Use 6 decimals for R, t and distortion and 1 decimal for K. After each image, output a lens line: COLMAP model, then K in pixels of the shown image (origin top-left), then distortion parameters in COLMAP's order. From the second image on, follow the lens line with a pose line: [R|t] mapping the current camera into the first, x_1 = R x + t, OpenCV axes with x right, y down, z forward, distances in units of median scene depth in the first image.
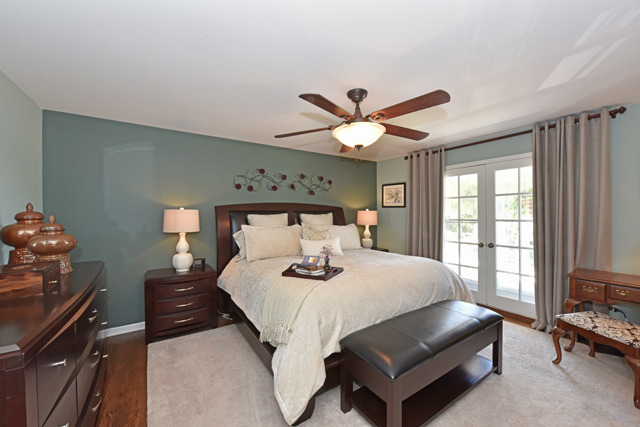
lens RADIAL K [[249.9, 0, 320.0], [0, 249.9, 213.5], [0, 0, 1]] dist [0.000296, 0.000029]
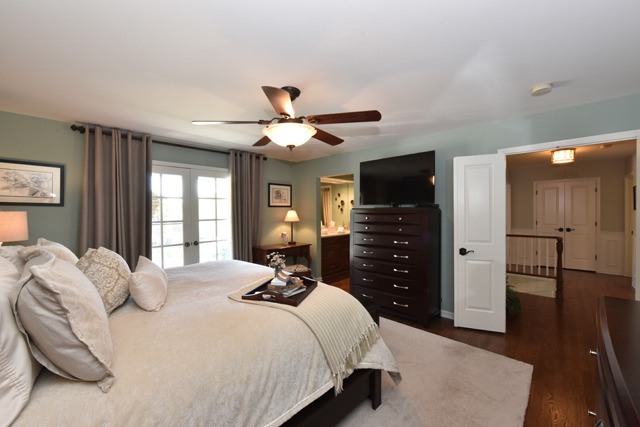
lens RADIAL K [[267.6, 0, 320.0], [0, 267.6, 213.5], [0, 0, 1]] dist [0.000048, 0.000000]
pose [[-0.251547, 0.005621, 0.967829, -0.607694], [0.021294, 0.999773, -0.000272, 0.009130], [-0.967611, 0.020540, -0.251609, 0.759876]]
